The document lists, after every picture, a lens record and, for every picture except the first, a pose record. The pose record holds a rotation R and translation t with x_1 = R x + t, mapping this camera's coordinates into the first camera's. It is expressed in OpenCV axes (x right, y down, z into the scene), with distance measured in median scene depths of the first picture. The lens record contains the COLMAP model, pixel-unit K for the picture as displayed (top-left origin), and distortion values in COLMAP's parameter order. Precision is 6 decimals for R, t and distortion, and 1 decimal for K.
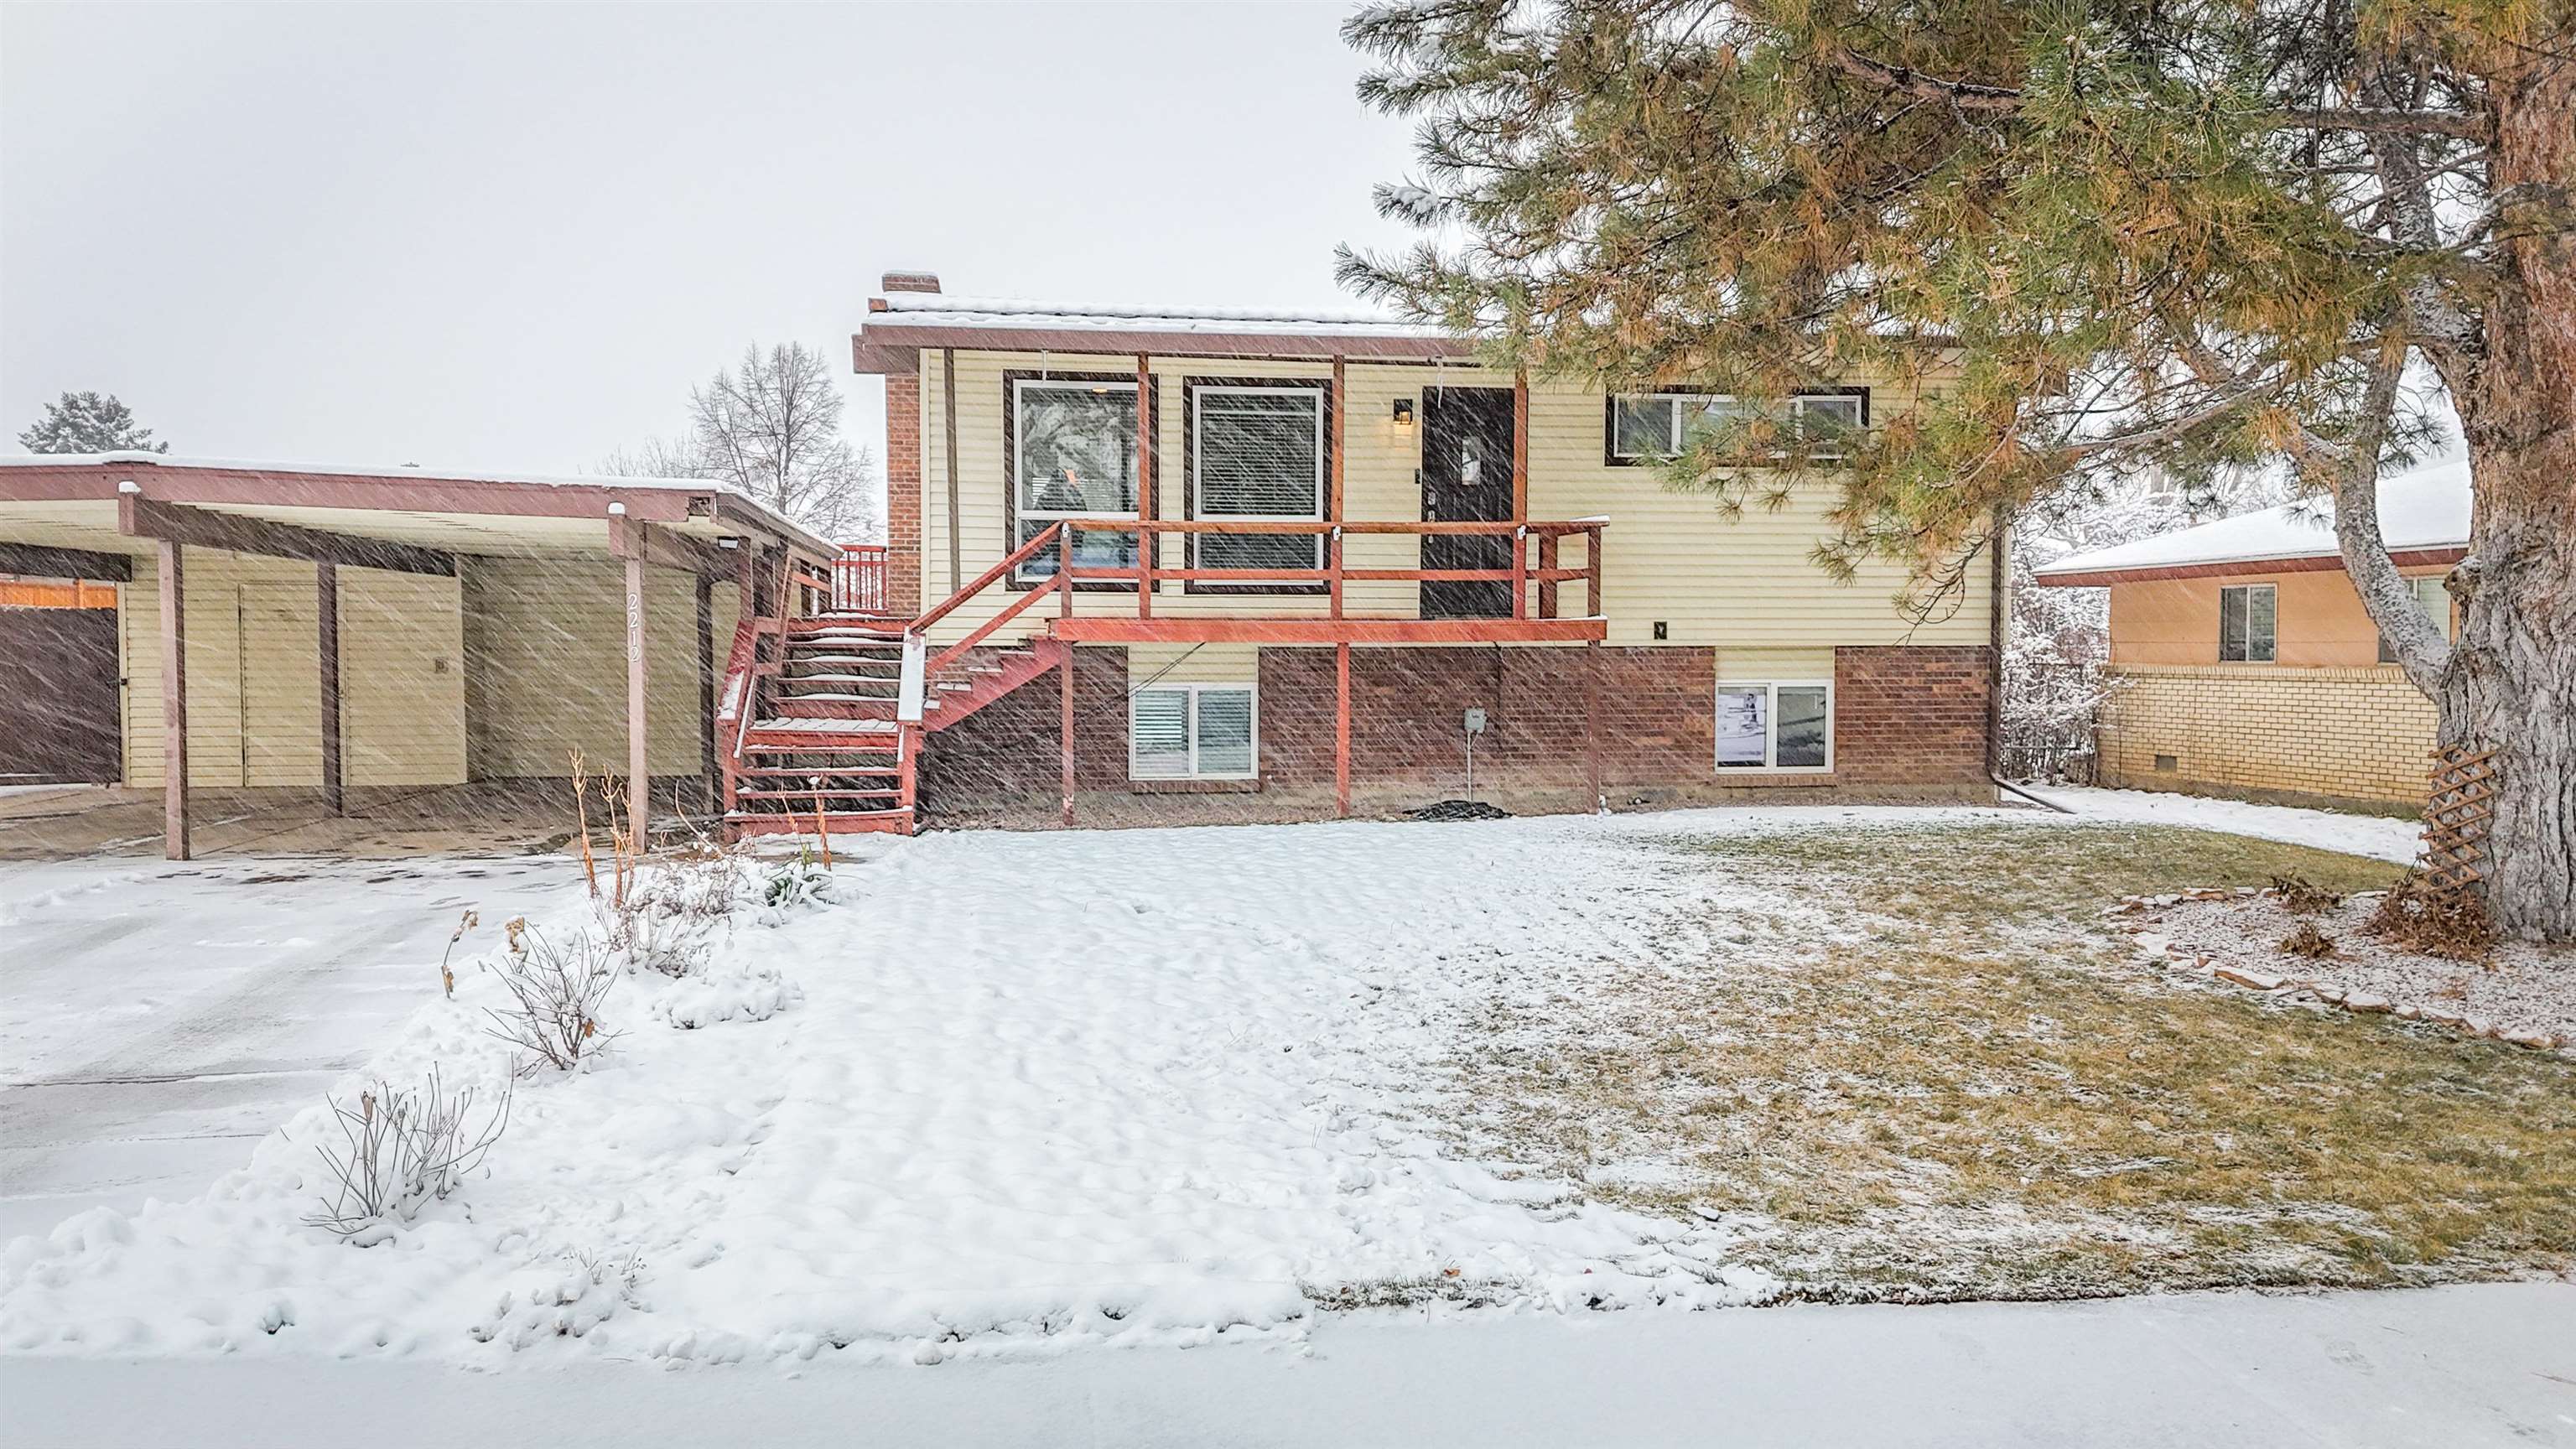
lens RADIAL K [[1867.5, 0, 1287.6], [0, 1867.5, 726.0], [0, 0, 1]] dist [0.058176, -0.001372]
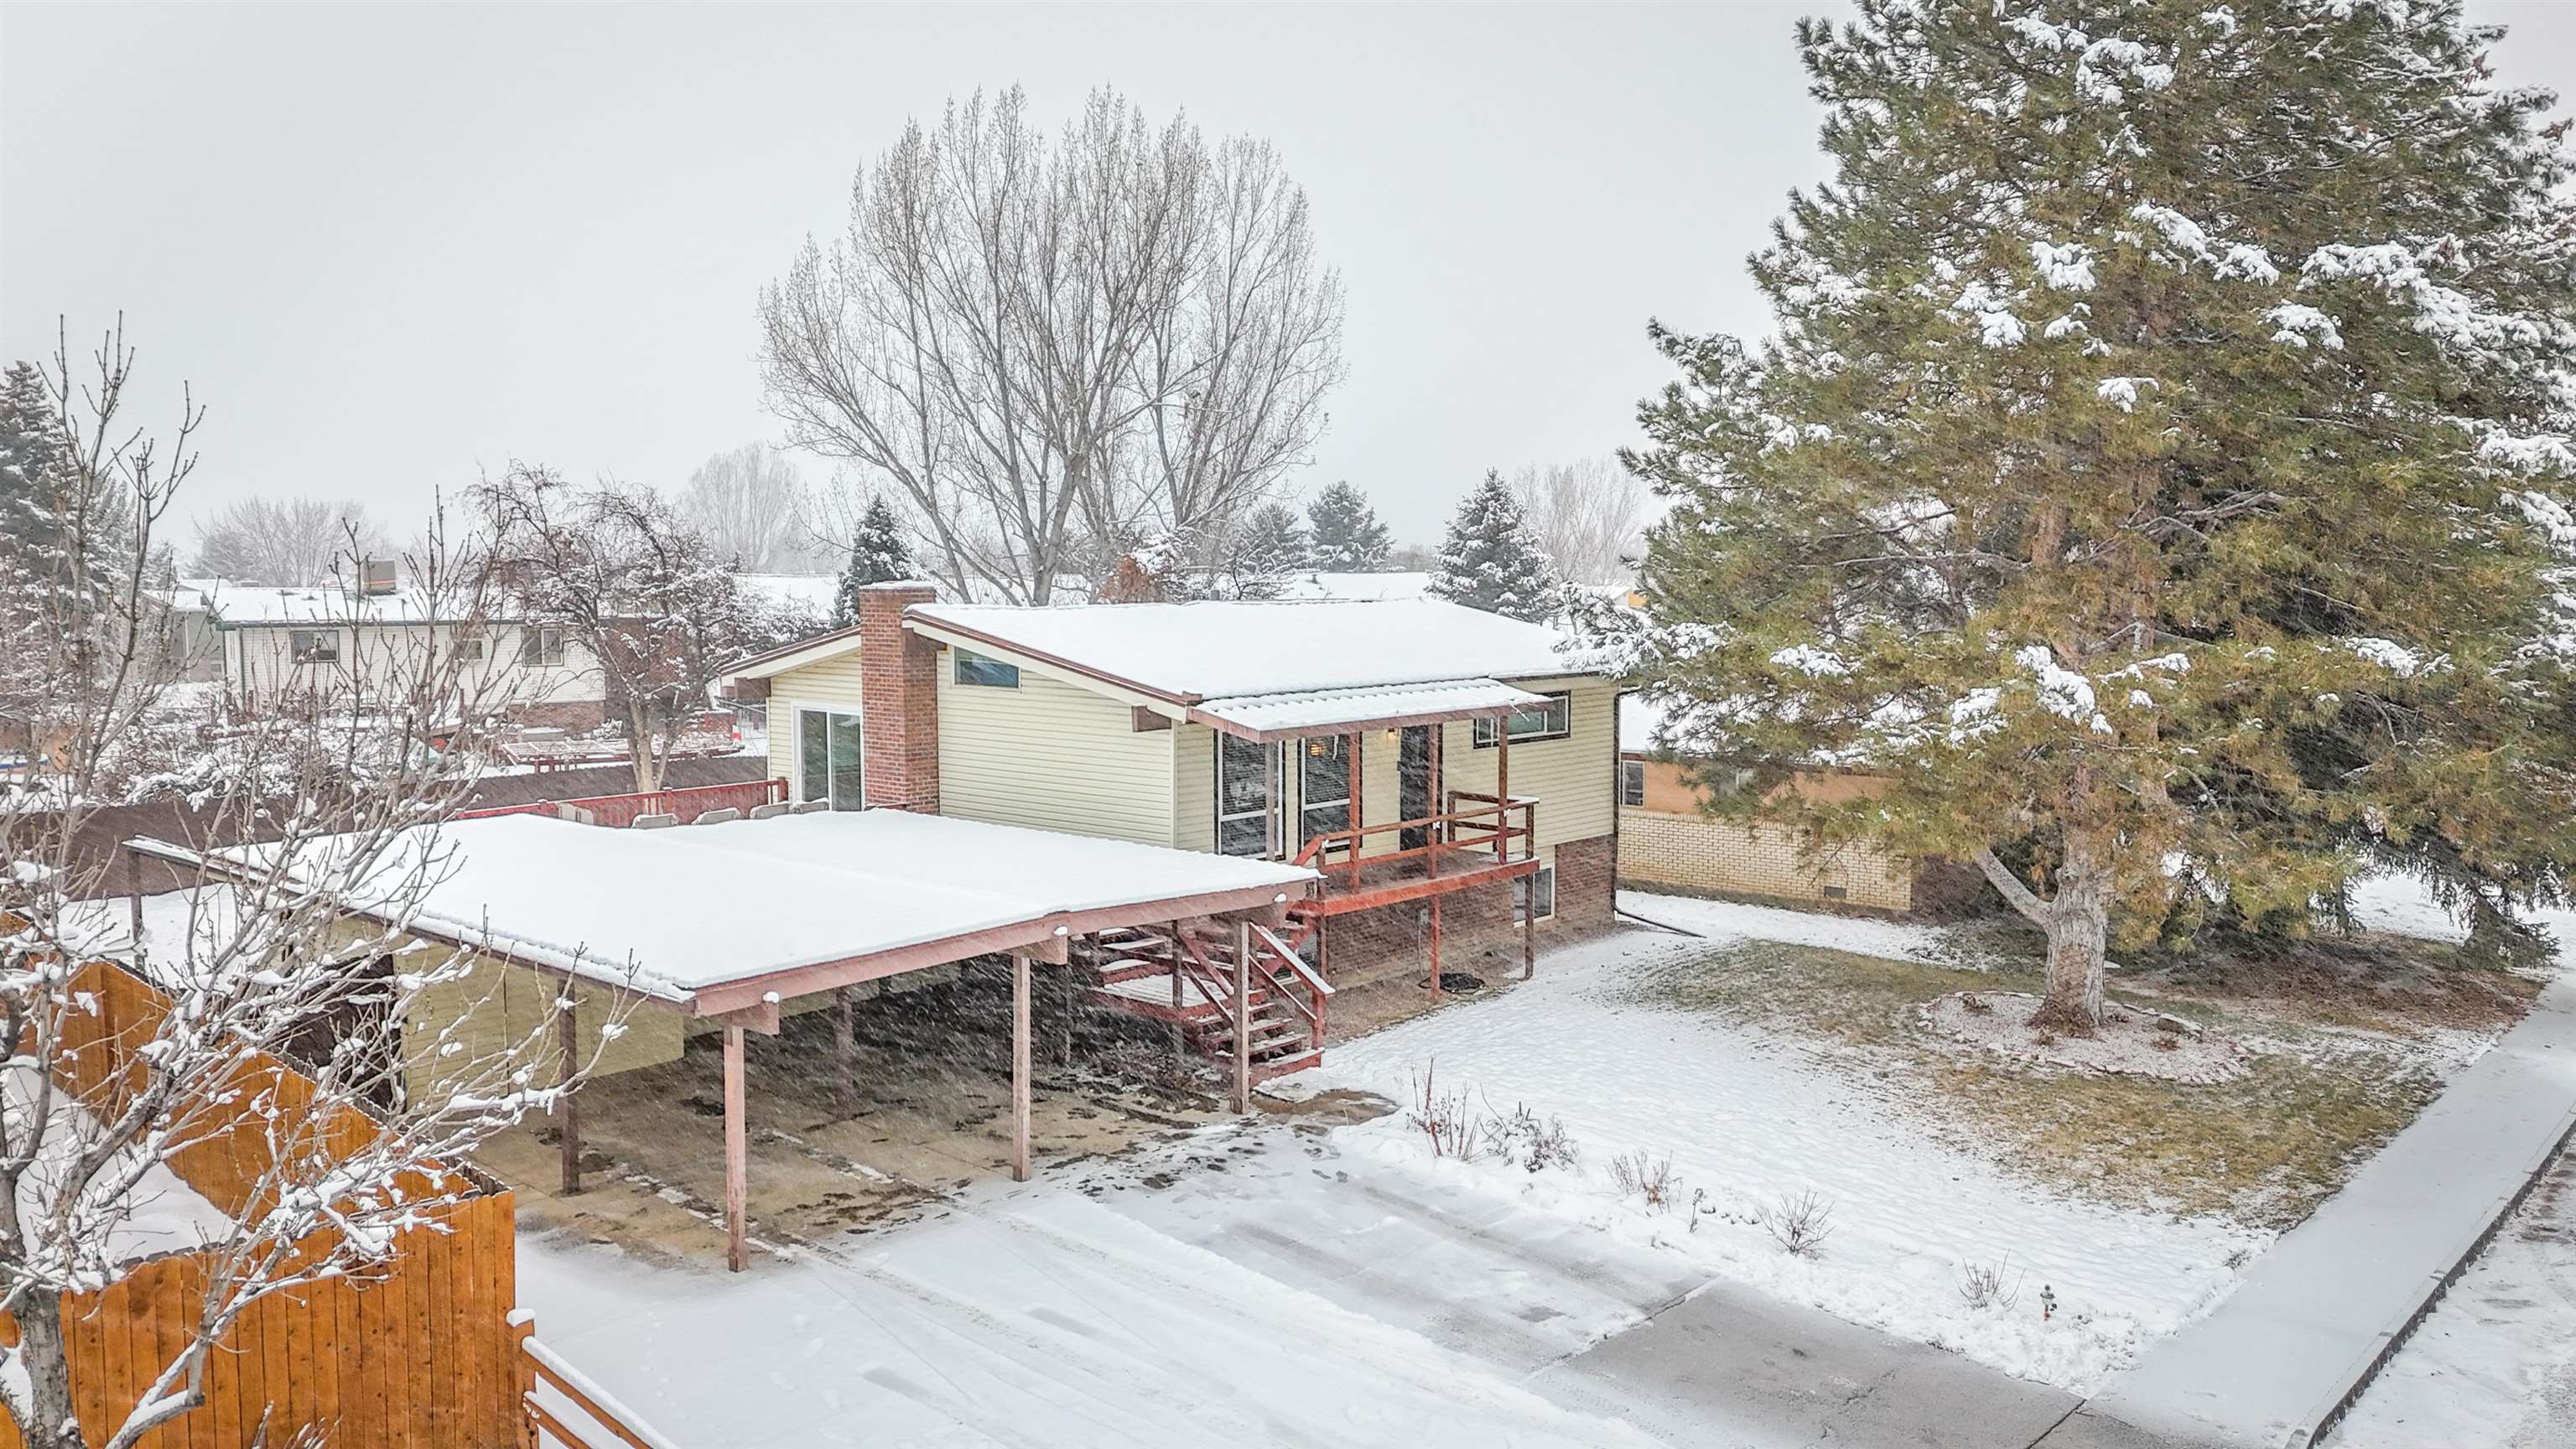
lens RADIAL K [[1867.5, 0, 1286.1], [0, 1867.5, 720.0], [0, 0, 1]] dist [0.058176, -0.001372]
pose [[0.777362, -0.052213, 0.626883, -1.033890], [0.029825, 0.998488, 0.046179, -0.262280], [-0.628347, -0.017201, 0.777743, -0.148084]]
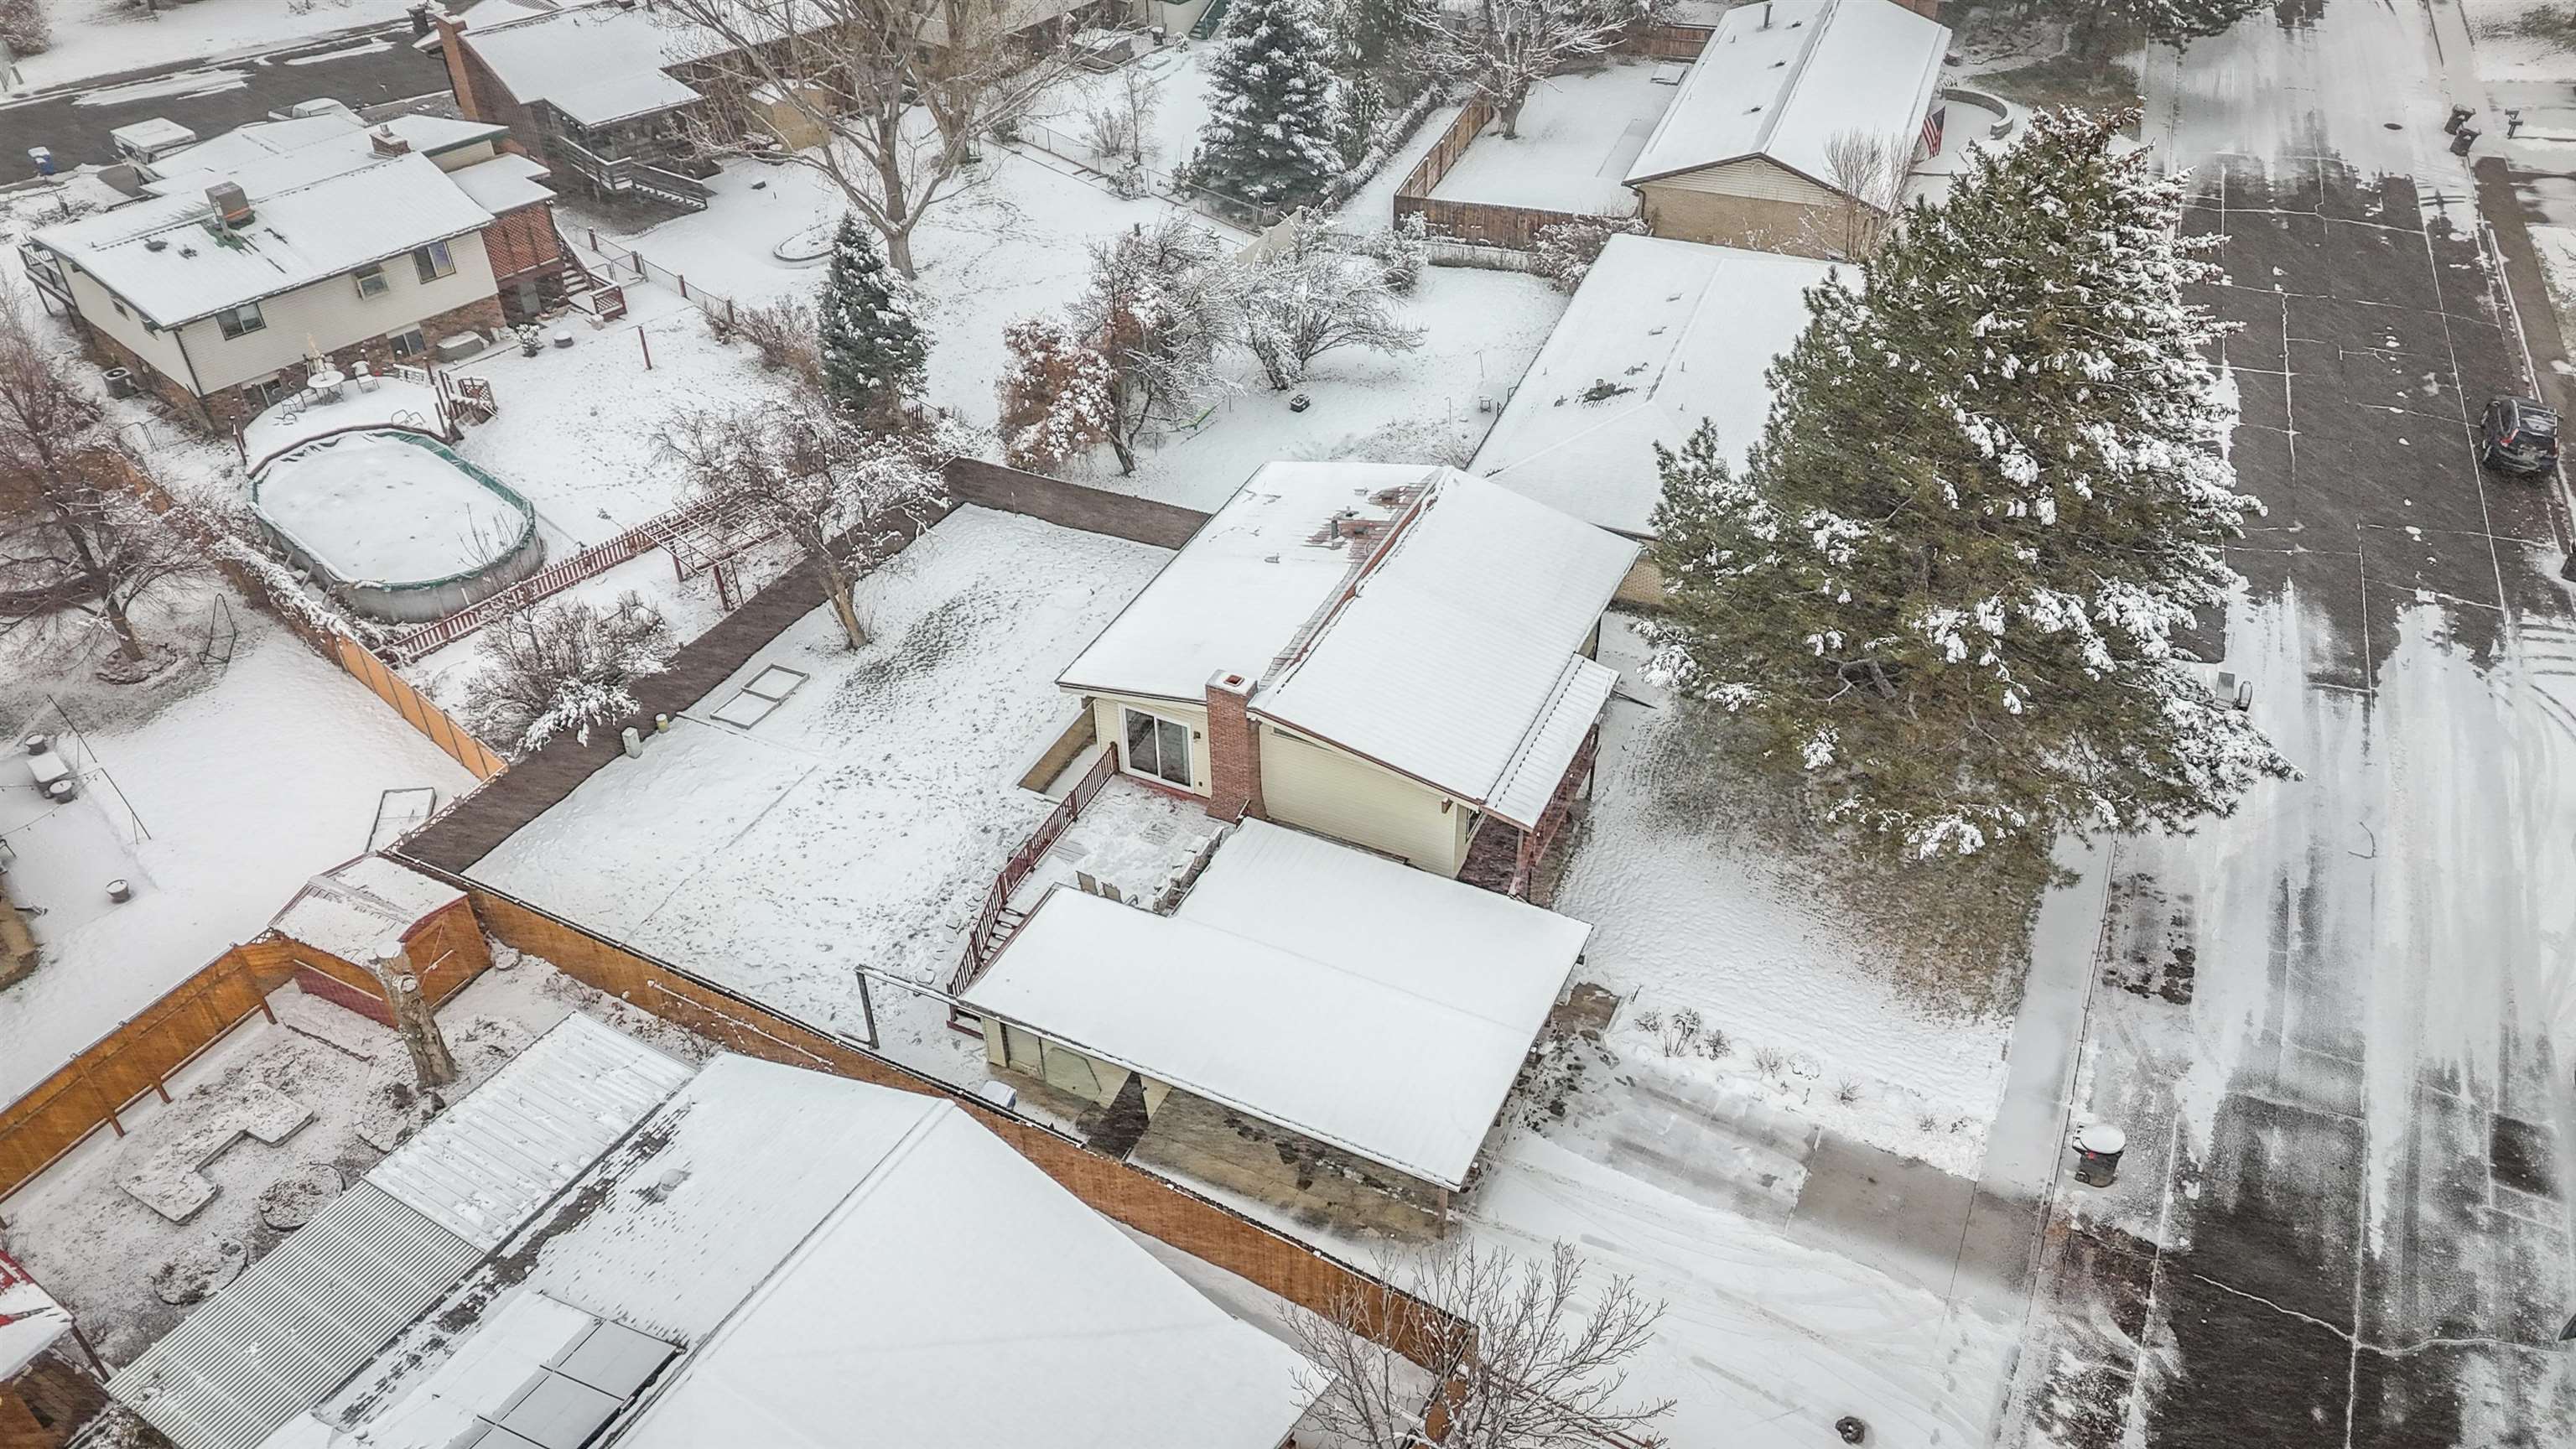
lens RADIAL K [[1867.5, 0, 1286.9], [0, 1867.5, 731.8], [0, 0, 1]] dist [0.058176, -0.001372]
pose [[0.565642, -0.511801, 0.646613, -1.899957], [0.059434, 0.807367, 0.587049, -1.755189], [-0.822506, -0.293629, 0.487099, 0.032851]]
